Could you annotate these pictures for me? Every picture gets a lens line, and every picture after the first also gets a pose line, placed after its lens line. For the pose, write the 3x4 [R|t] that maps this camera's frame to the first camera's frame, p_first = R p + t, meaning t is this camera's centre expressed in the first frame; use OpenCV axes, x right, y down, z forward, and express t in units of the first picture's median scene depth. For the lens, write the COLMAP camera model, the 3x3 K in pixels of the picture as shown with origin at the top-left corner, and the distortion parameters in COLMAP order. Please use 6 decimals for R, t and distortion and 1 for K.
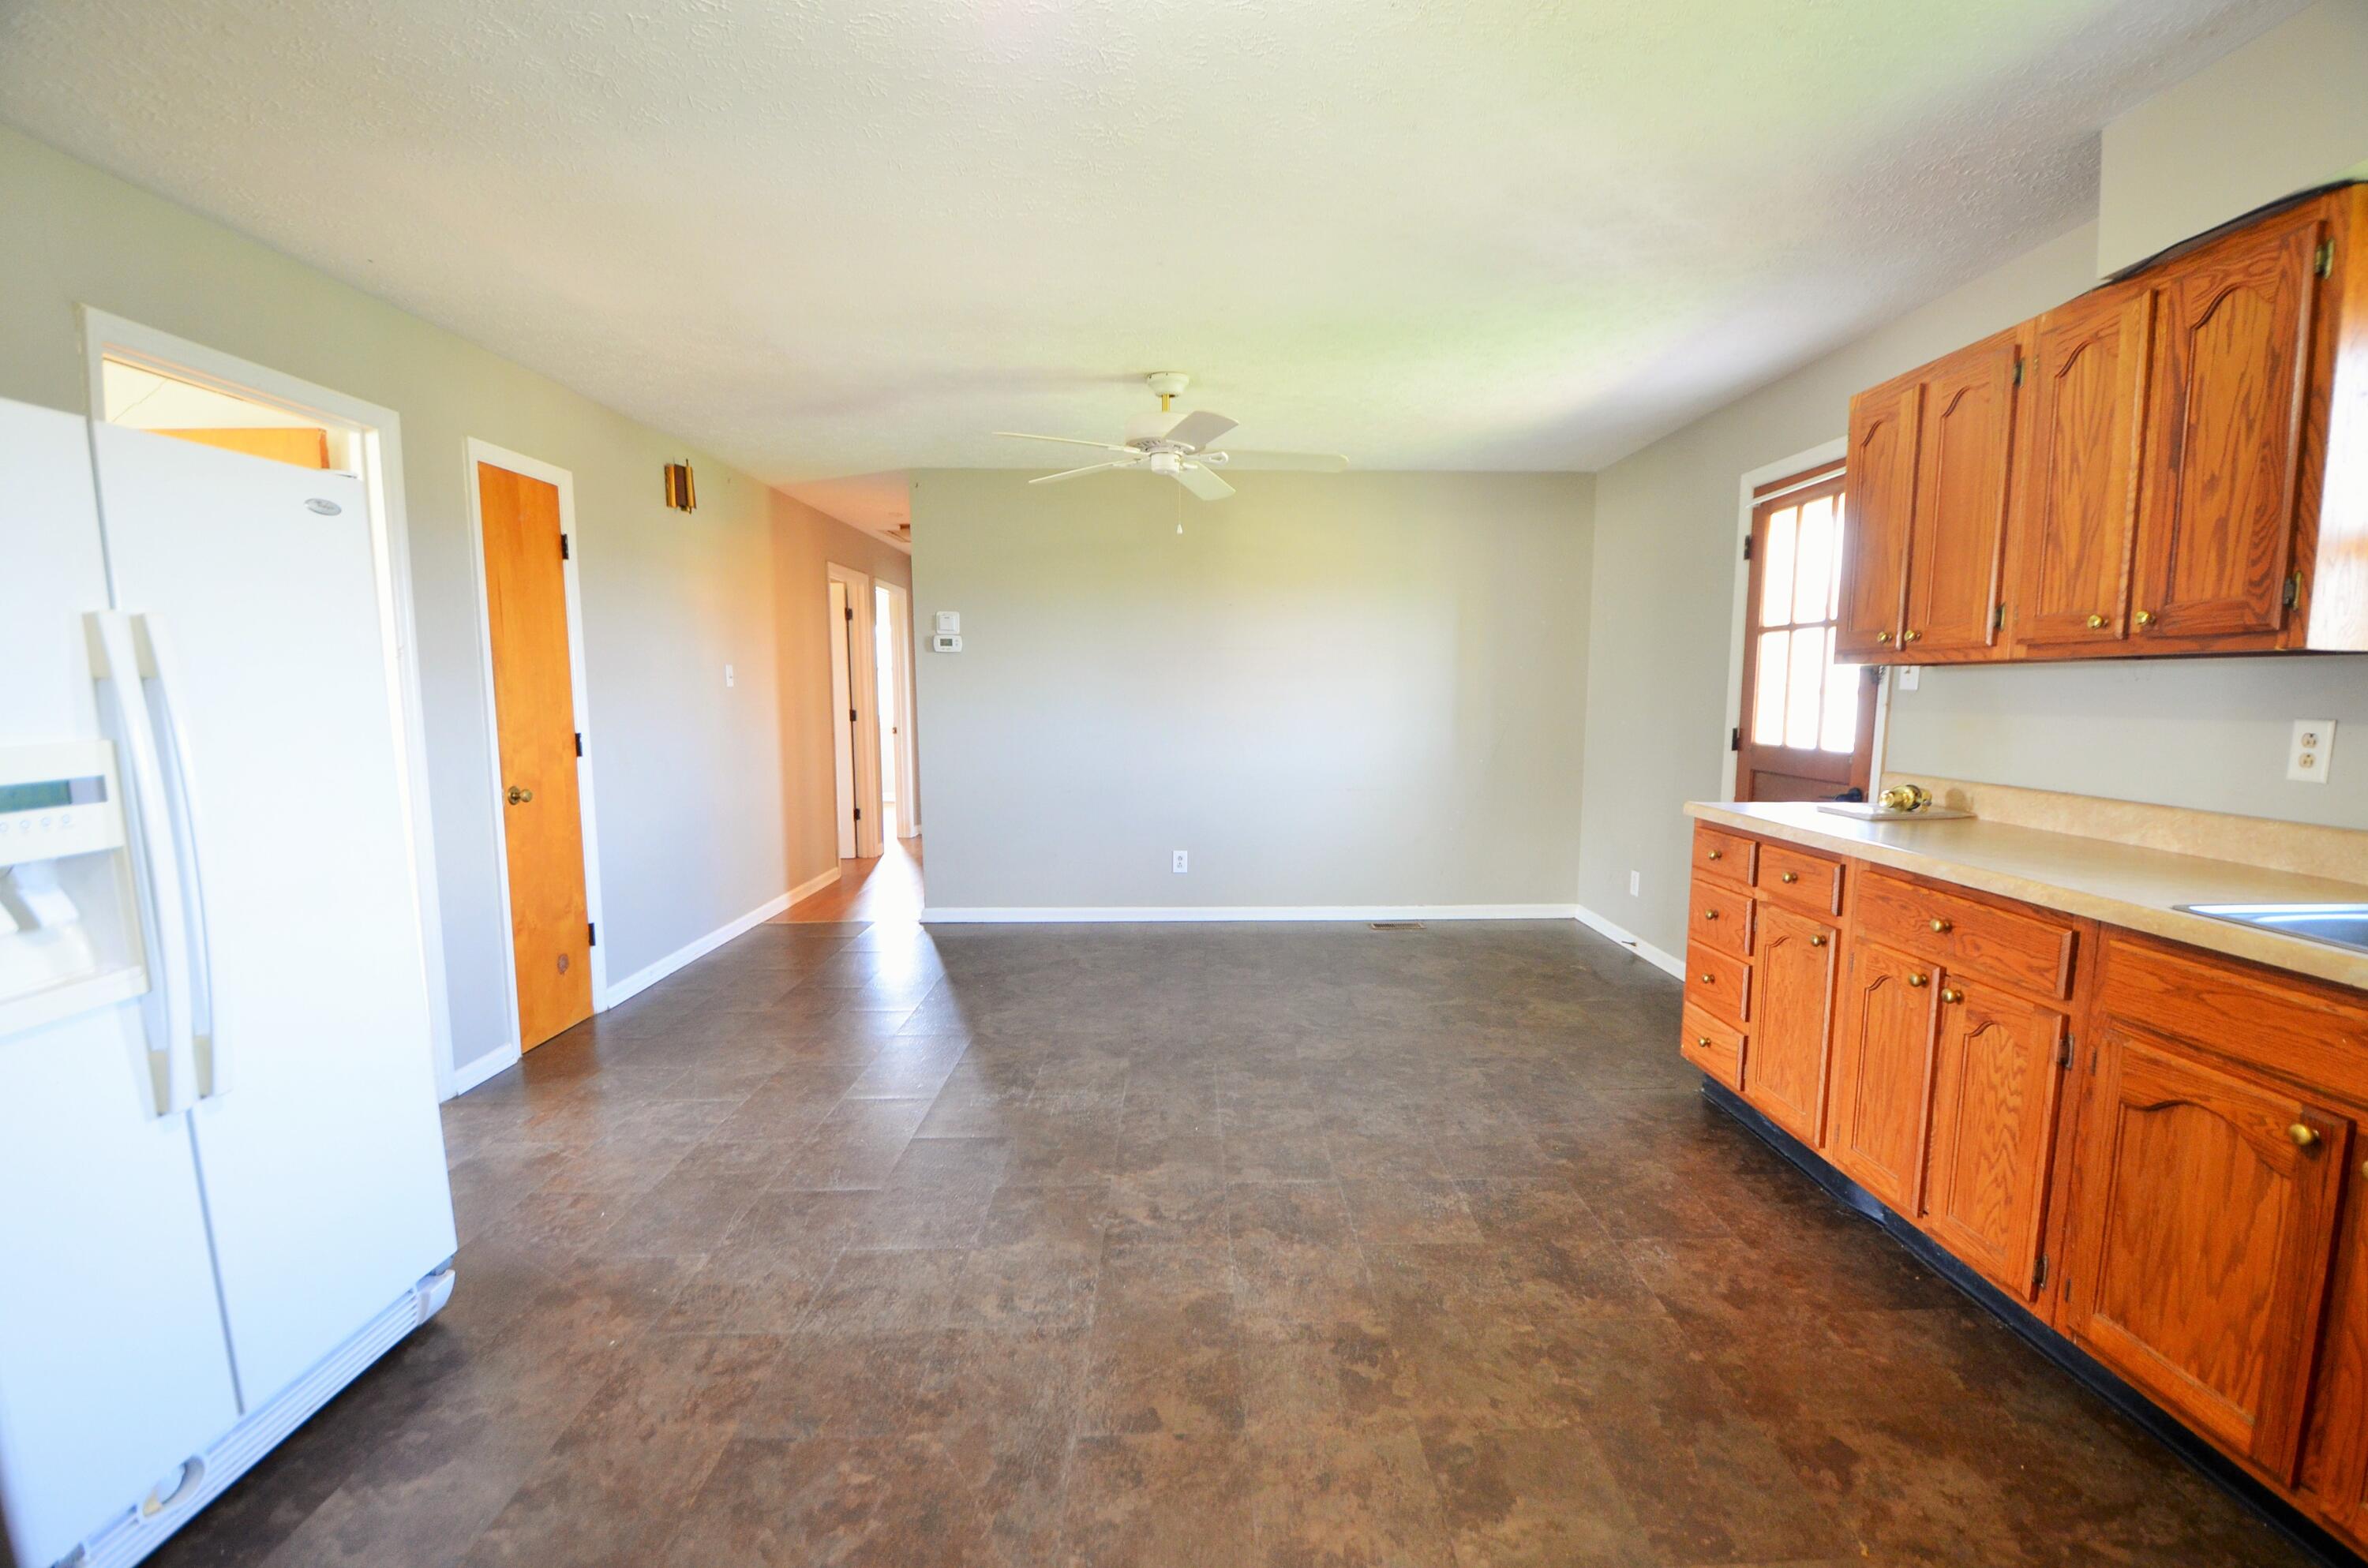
lens RADIAL K [[1025.2, 0, 1205.0], [0, 1025.2, 811.9], [0, 0, 1]] dist [0.021460, -0.028052]
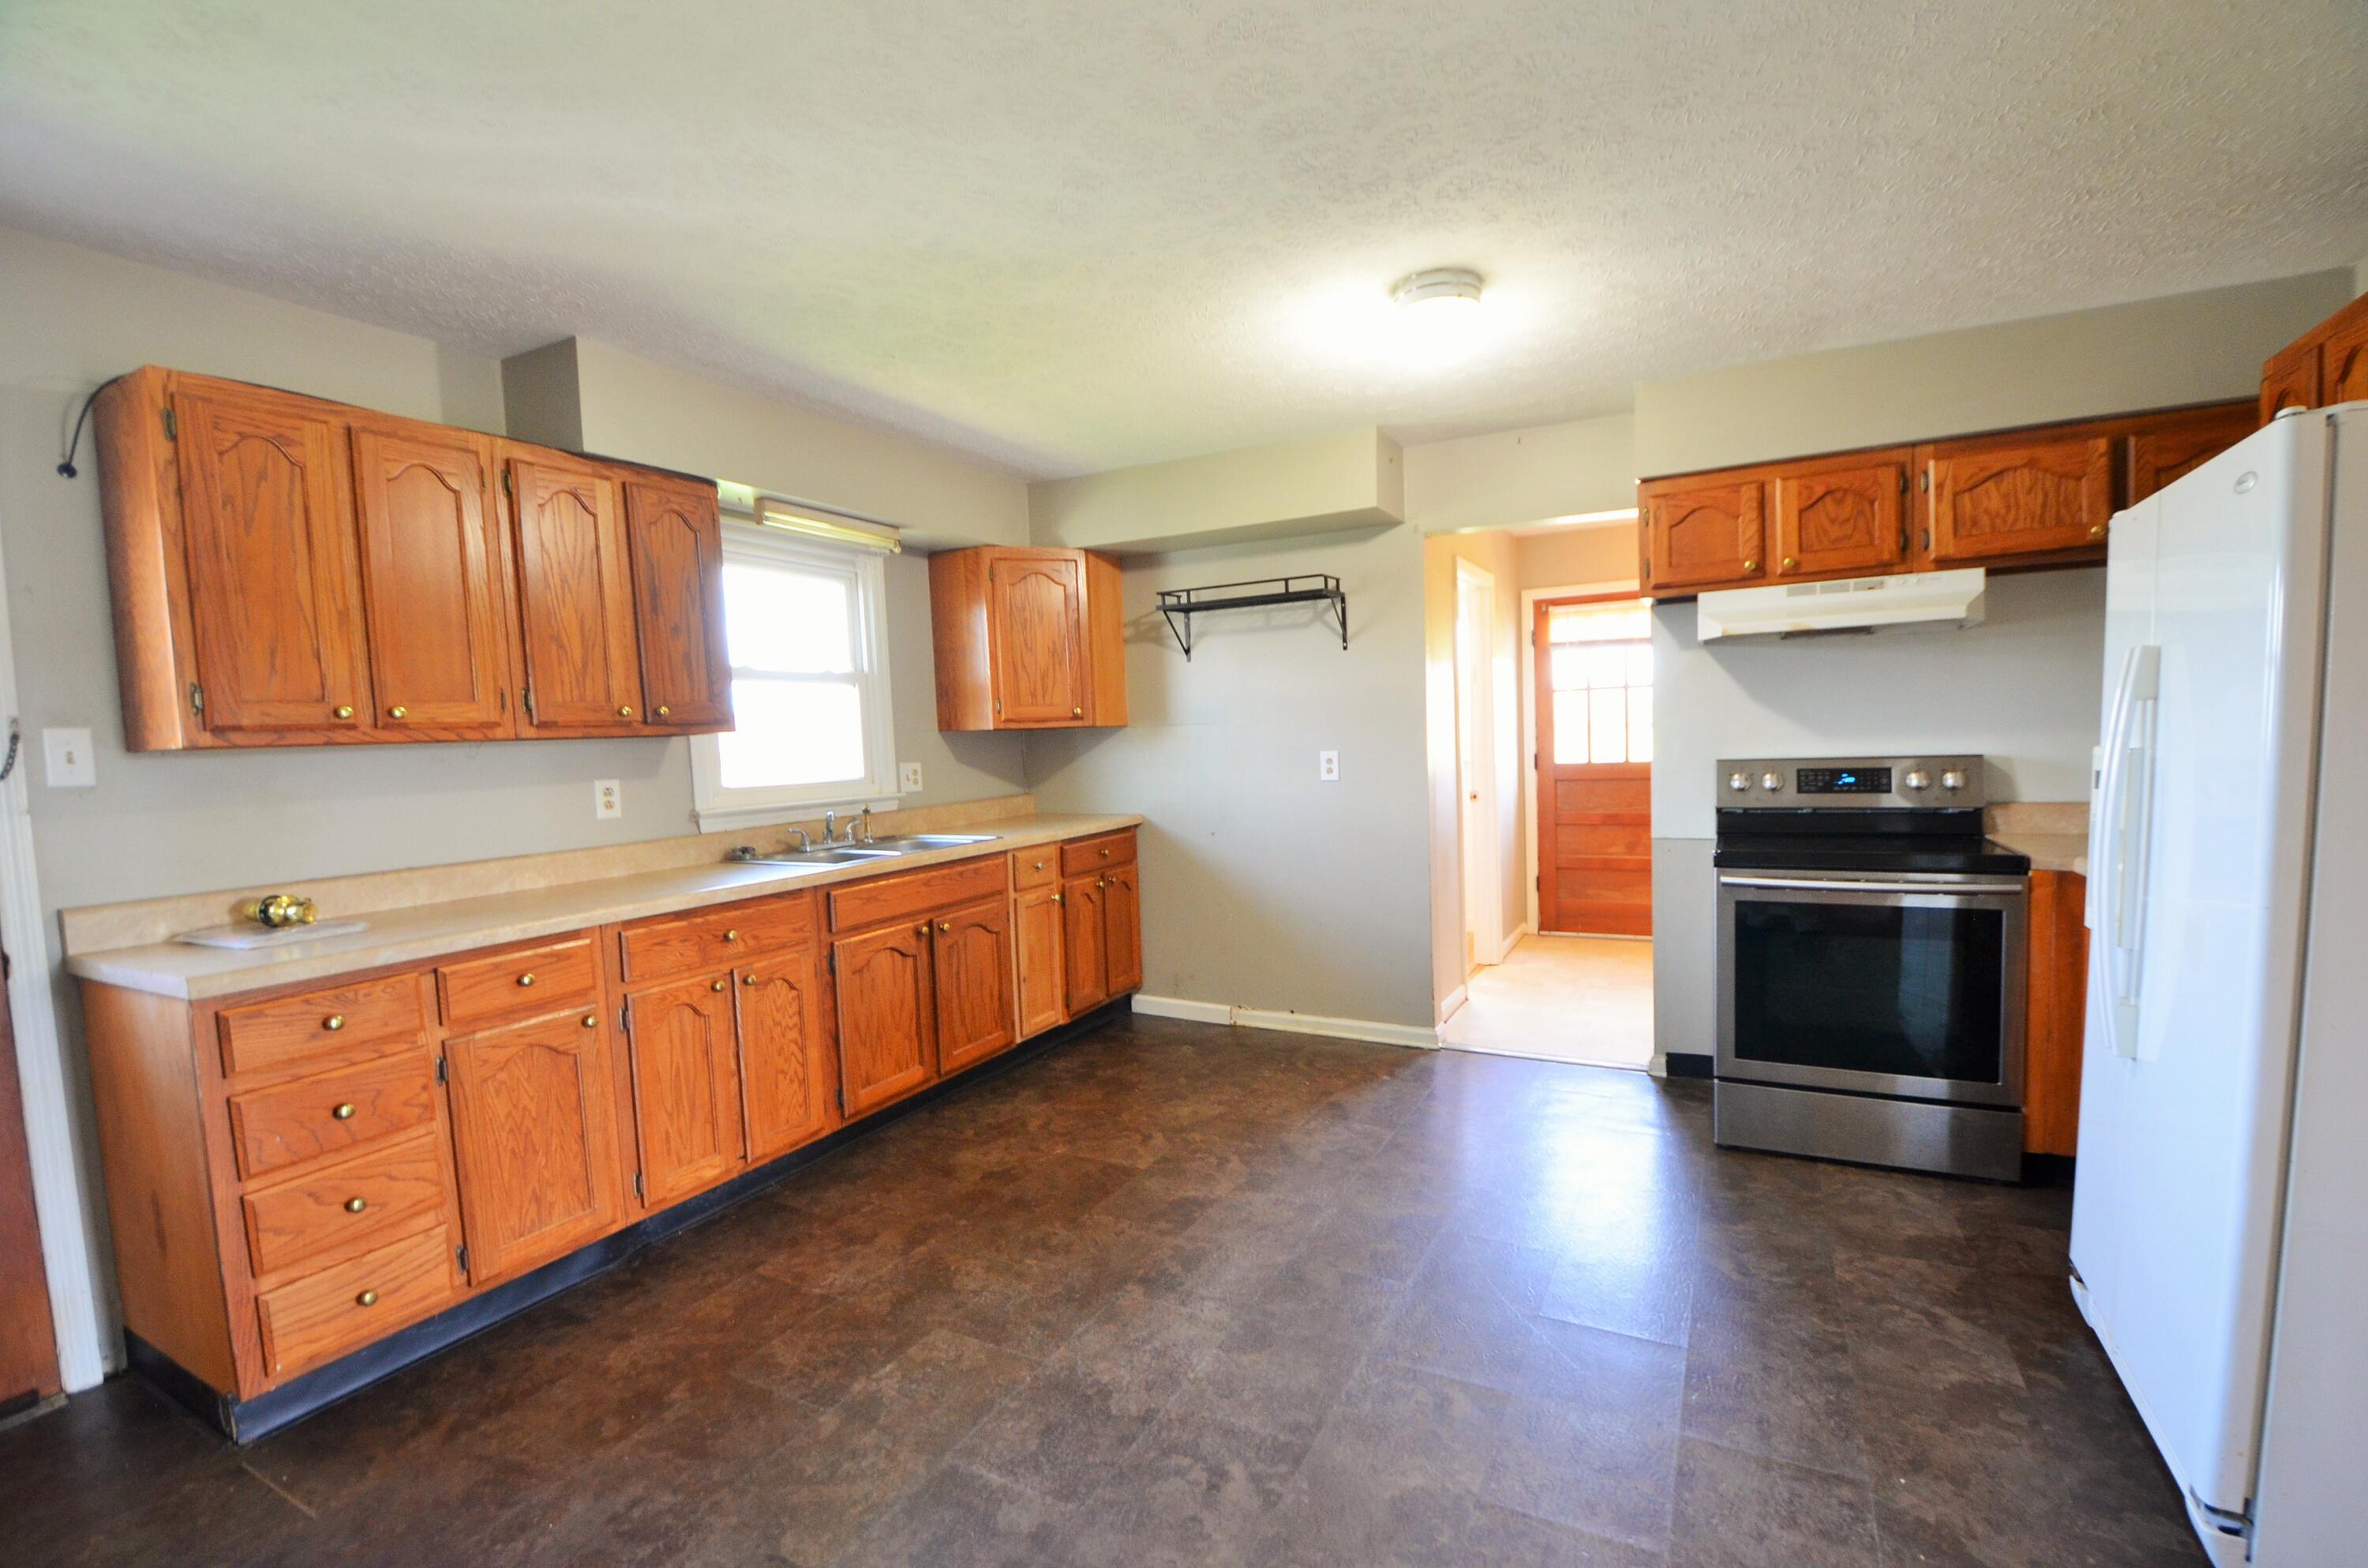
lens RADIAL K [[1025.2, 0, 1205.0], [0, 1025.2, 811.9], [0, 0, 1]] dist [0.021460, -0.028052]
pose [[-0.878644, -0.004850, 0.477452, -0.421732], [0.092596, 0.979235, 0.180349, -0.211926], [-0.468412, 0.202672, -0.859950, 1.696636]]
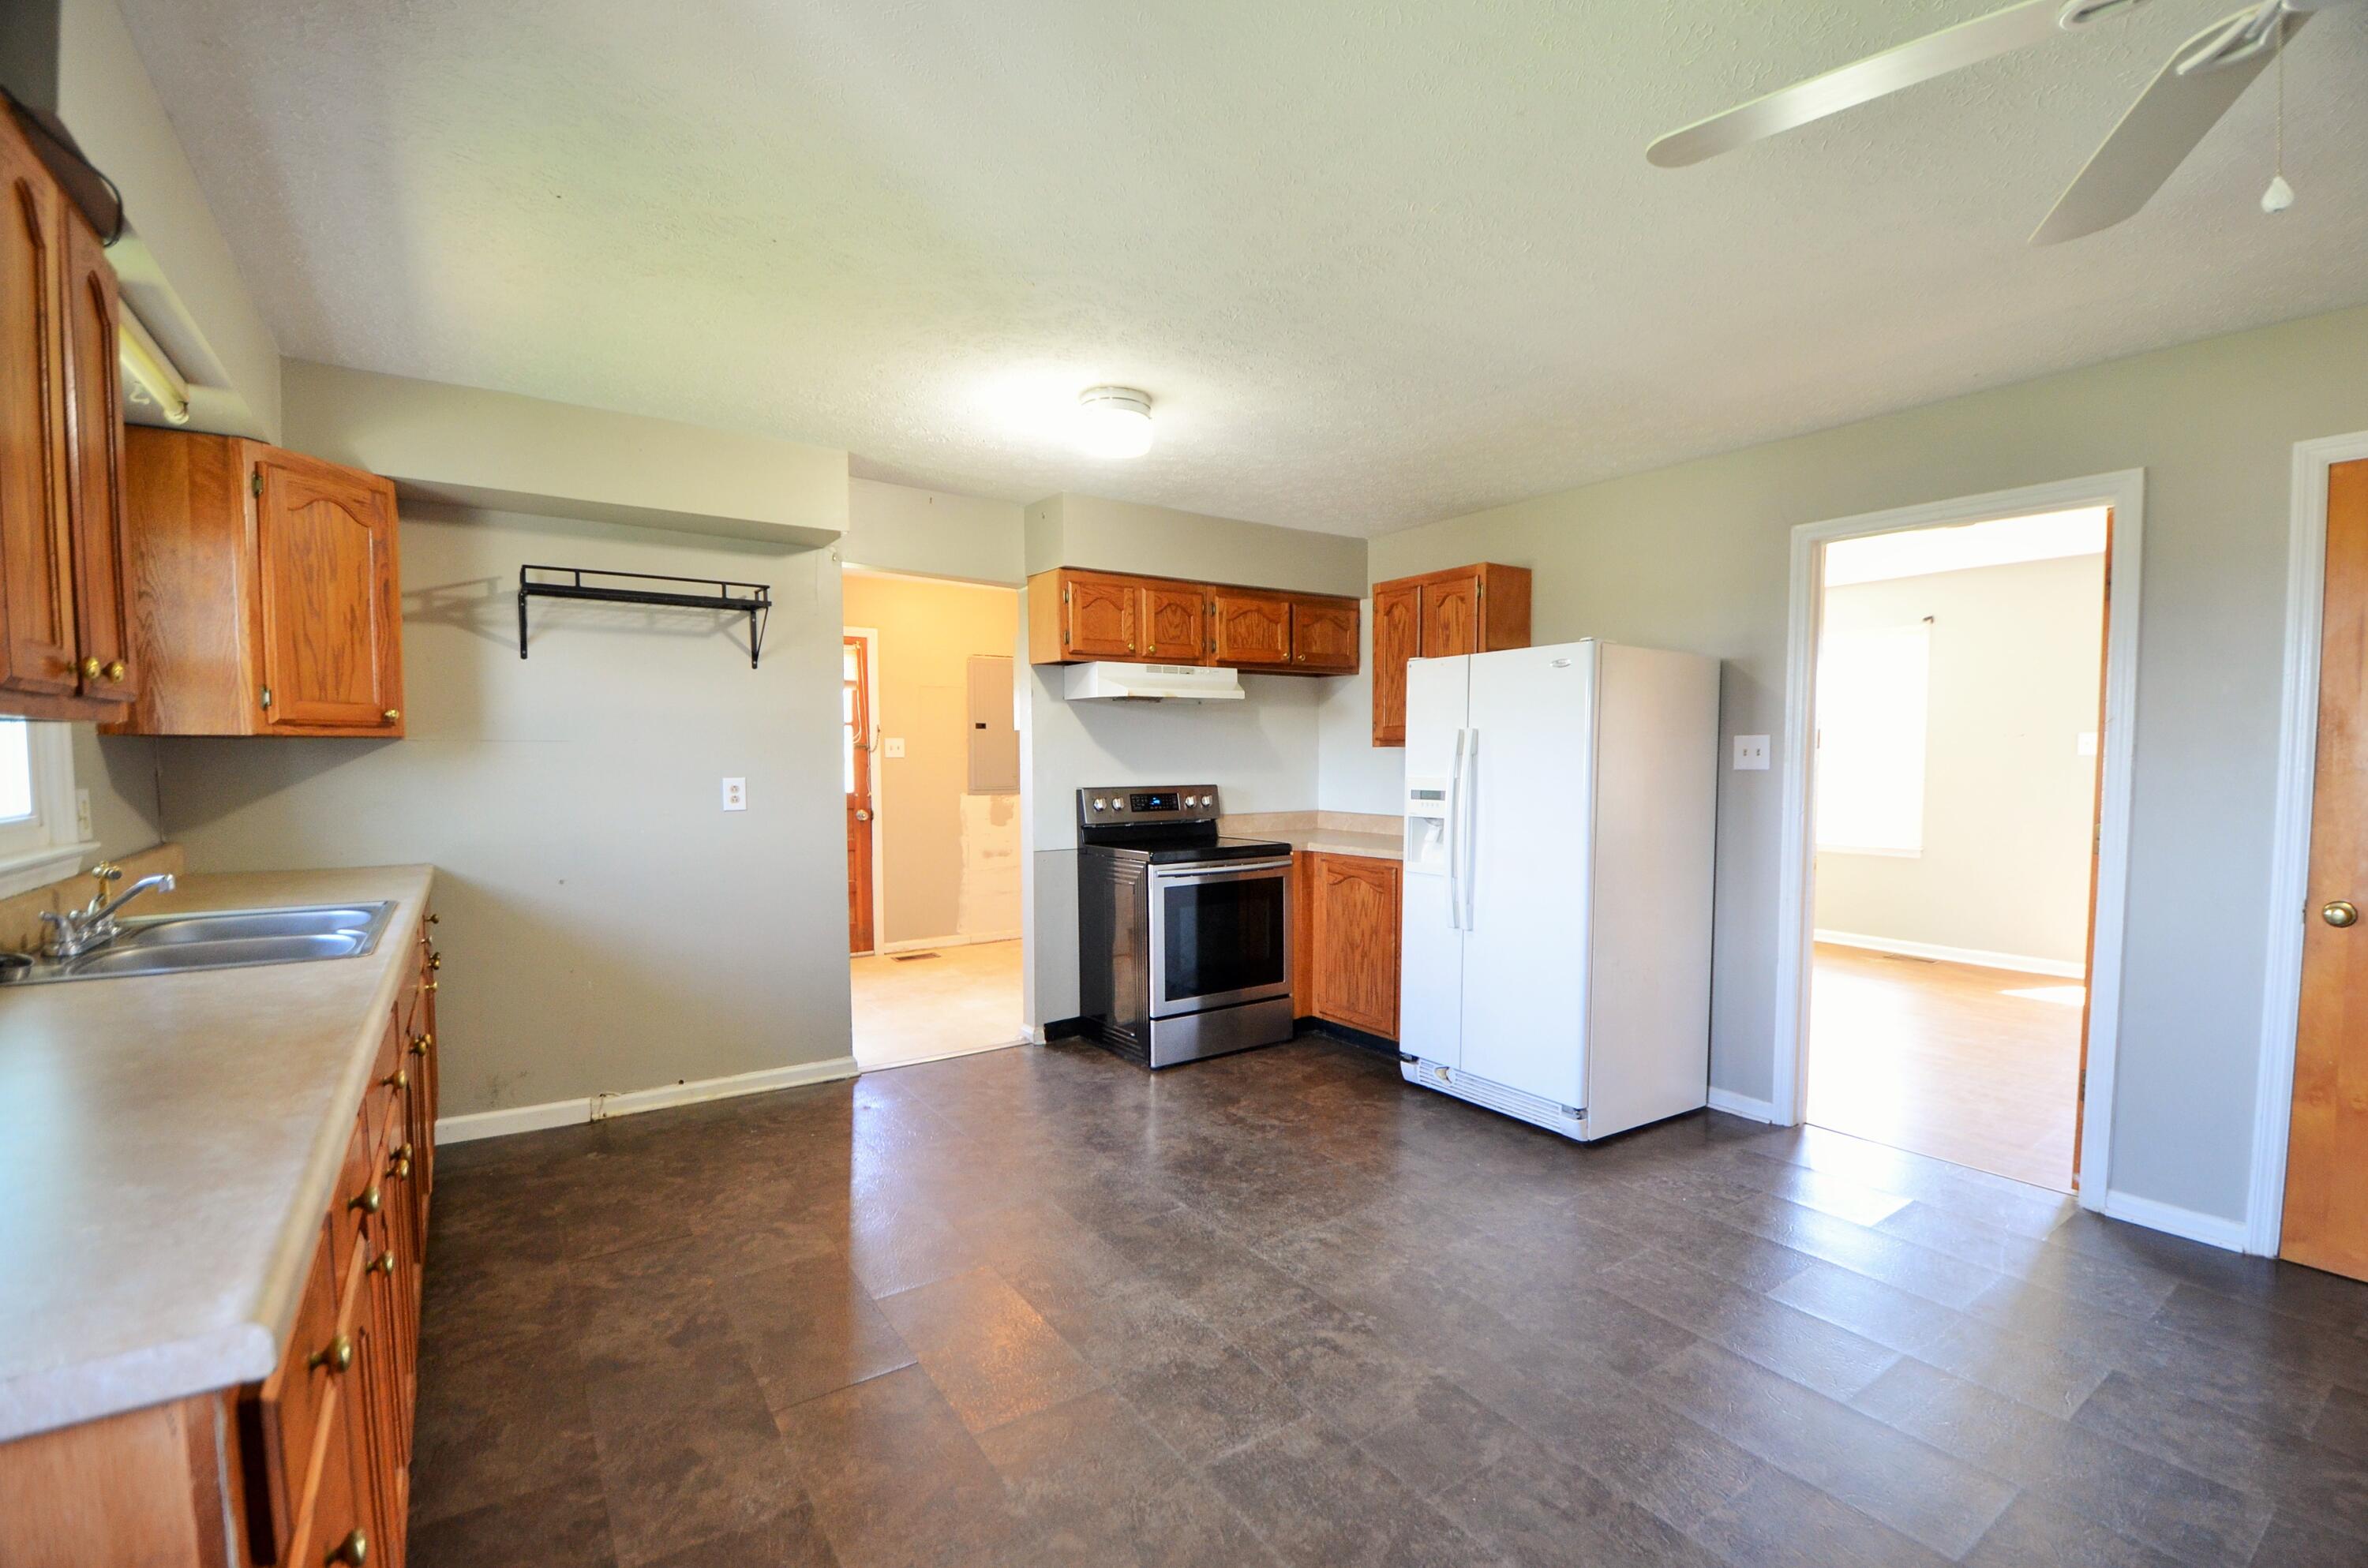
lens RADIAL K [[1025.2, 0, 1205.0], [0, 1025.2, 811.9], [0, 0, 1]] dist [0.021460, -0.028052]
pose [[-0.829960, 0.031322, -0.556942, 0.590584], [-0.068284, 0.985209, 0.157165, -0.225968], [0.553627, 0.168471, -0.815546, 1.779800]]
